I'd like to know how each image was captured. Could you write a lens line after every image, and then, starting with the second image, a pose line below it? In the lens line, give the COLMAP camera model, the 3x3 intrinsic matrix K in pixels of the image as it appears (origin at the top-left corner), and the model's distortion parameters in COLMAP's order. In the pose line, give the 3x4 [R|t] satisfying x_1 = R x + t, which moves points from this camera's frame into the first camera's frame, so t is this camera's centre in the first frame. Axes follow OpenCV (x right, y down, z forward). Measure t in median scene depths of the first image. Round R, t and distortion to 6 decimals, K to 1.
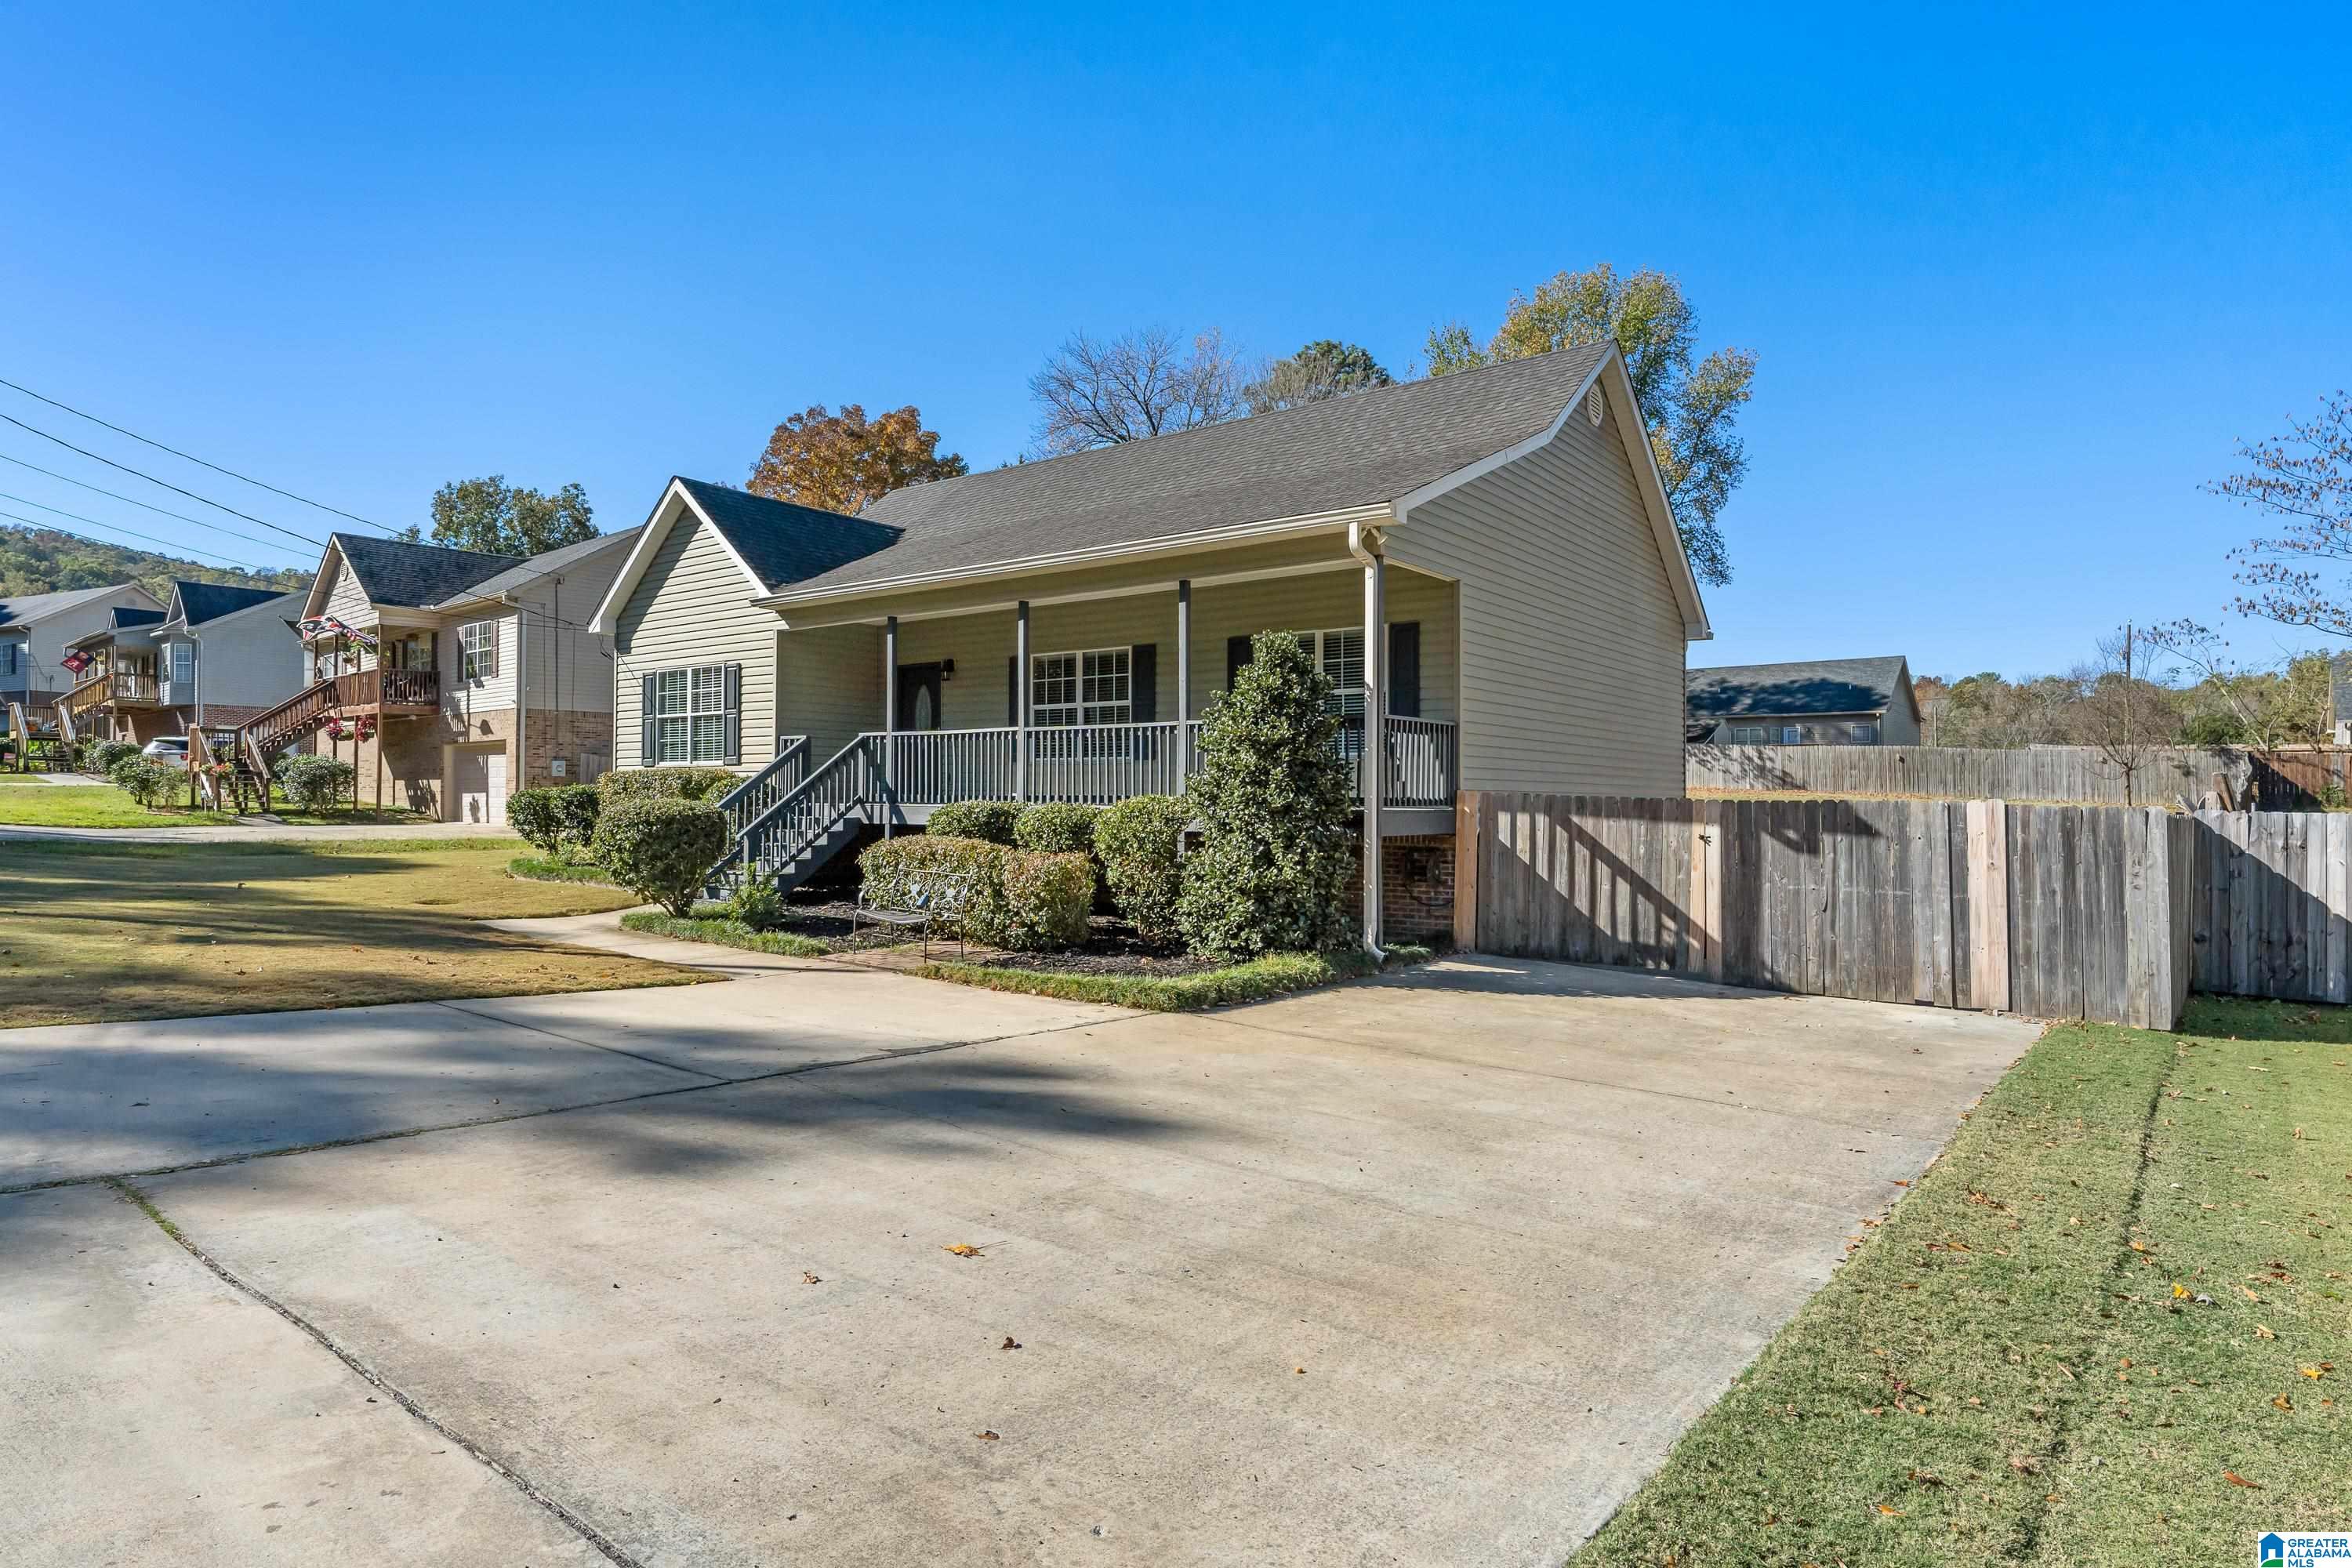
lens RADIAL K [[1248.9, 0, 1148.3], [0, 1248.9, 787.5], [0, 0, 1]] dist [0.018740, -0.000586]
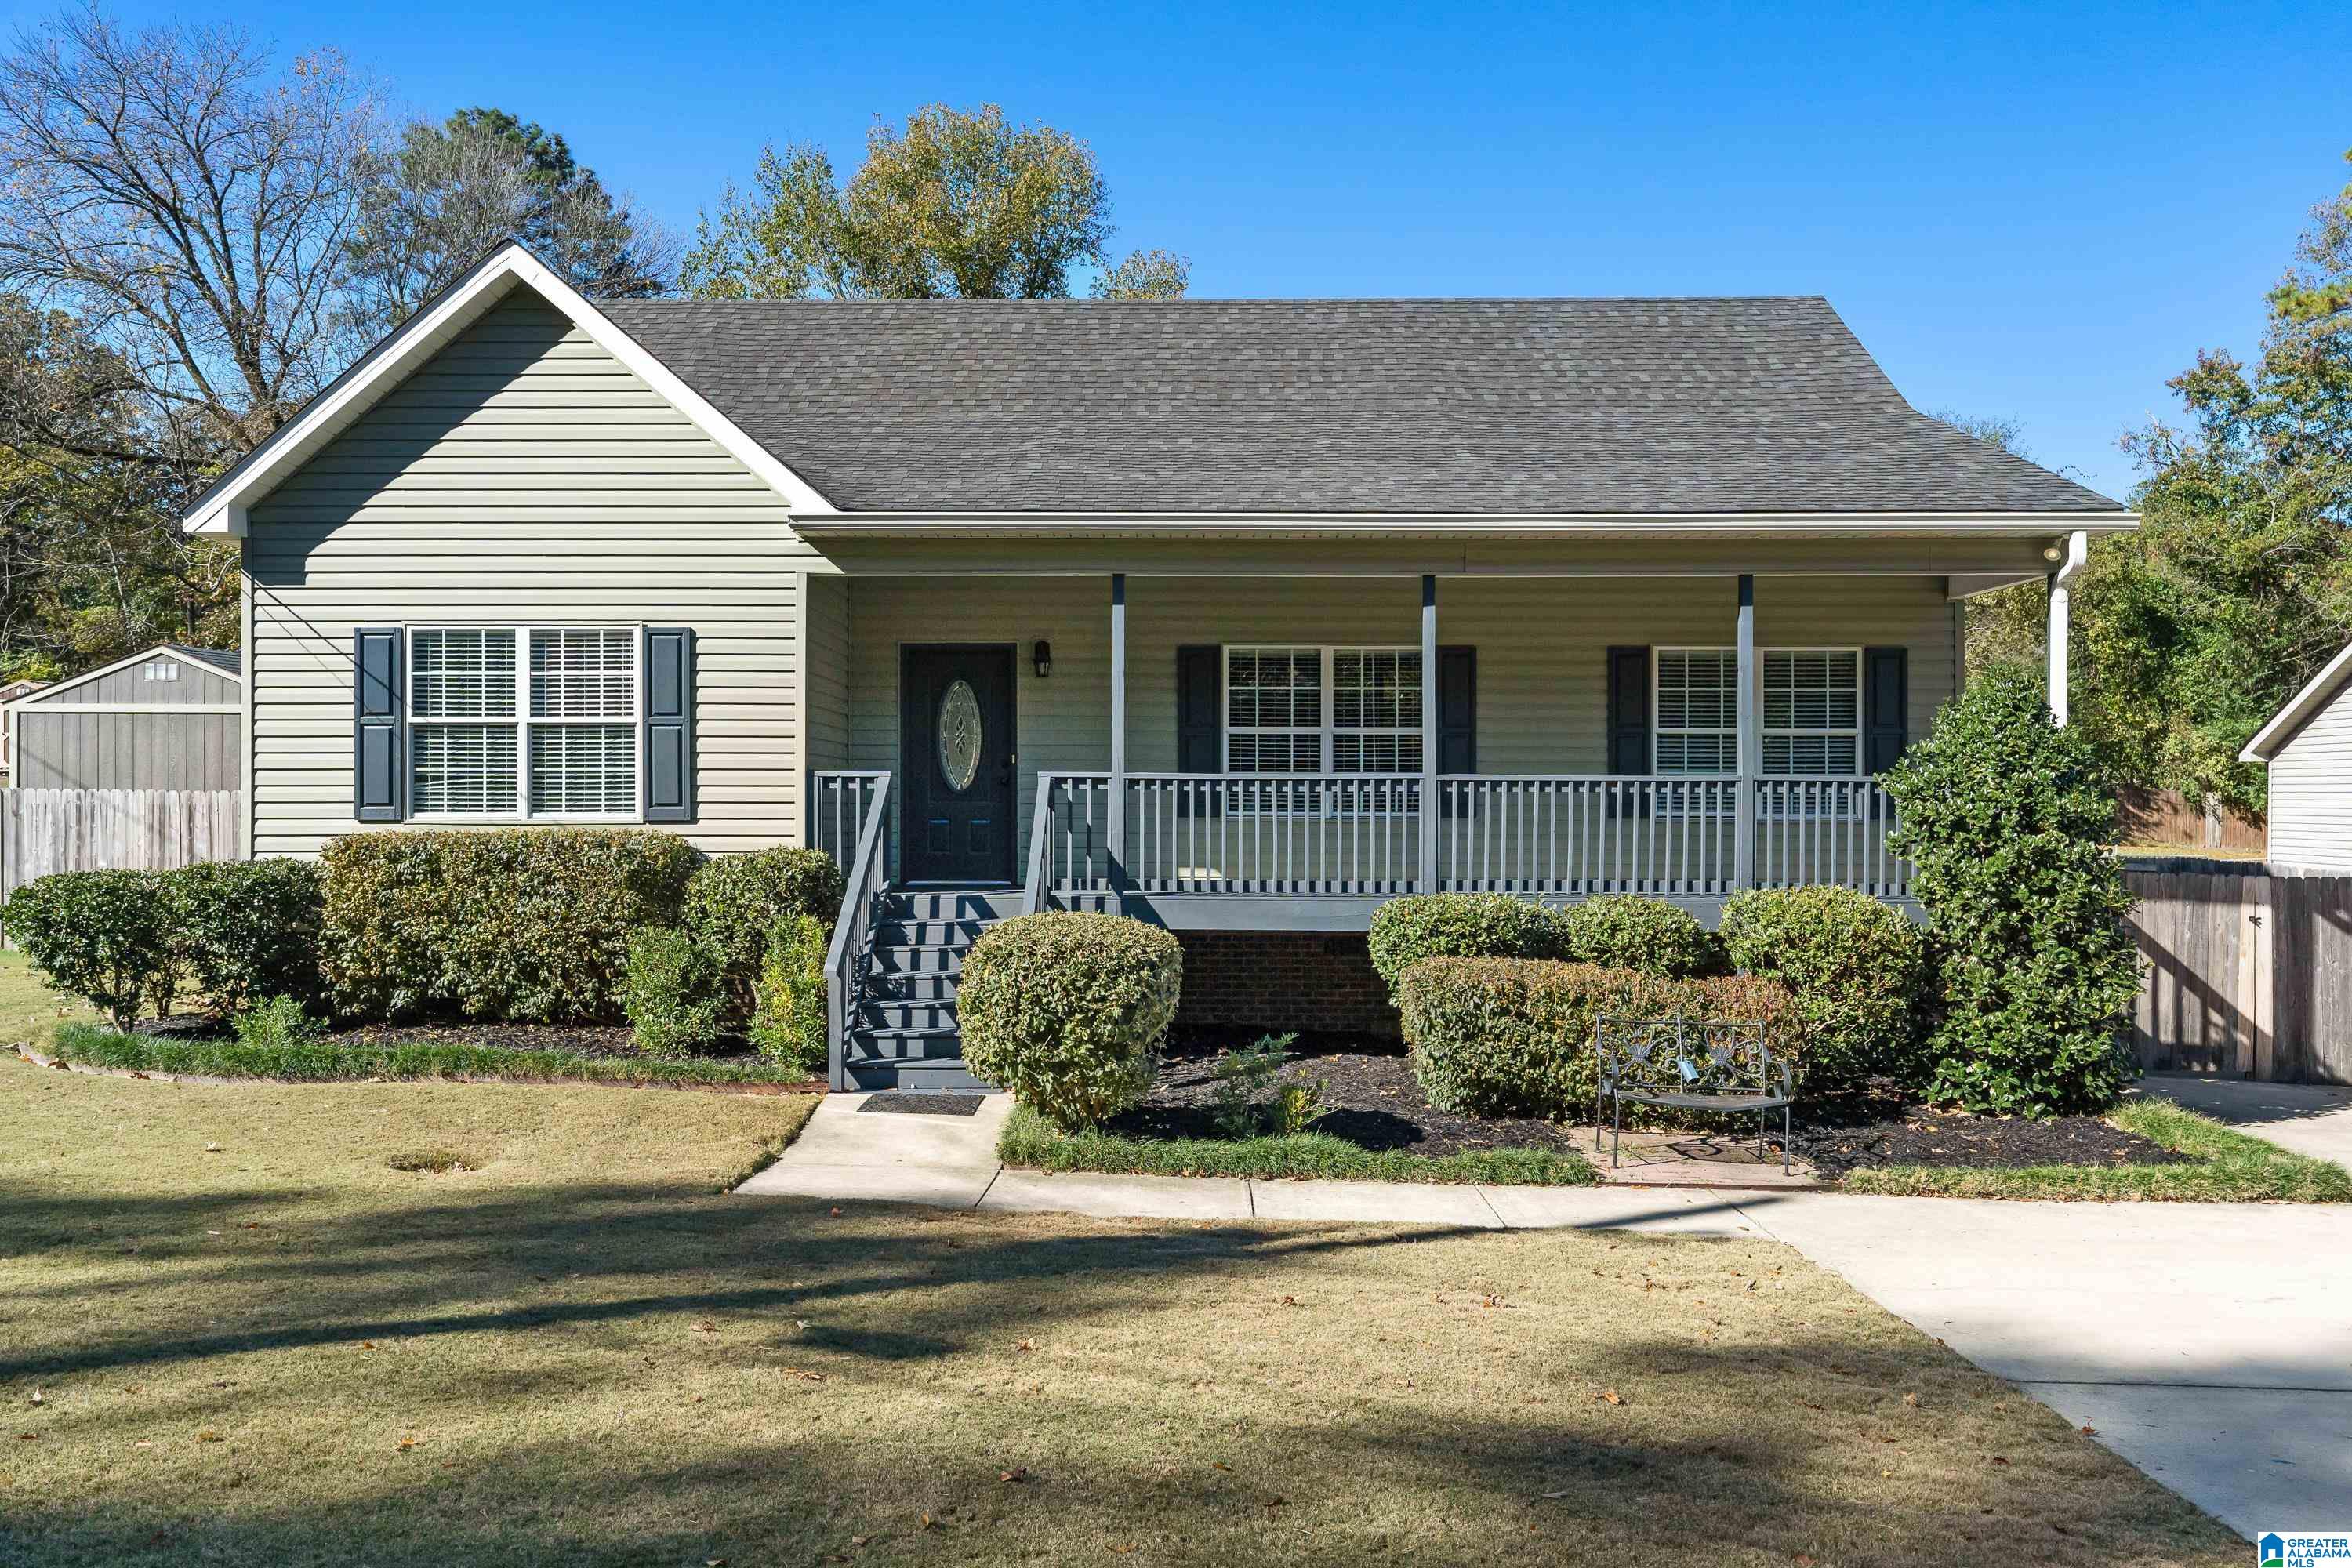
lens RADIAL K [[1772.2, 0, 1104.4], [0, 1772.2, 800.2], [0, 0, 1]] dist [0.002317, -0.002421]
pose [[0.808972, -0.002135, 0.587843, -0.642564], [-0.003104, 0.999964, 0.007903, -0.035070], [-0.587839, -0.008218, 0.808936, 0.310375]]
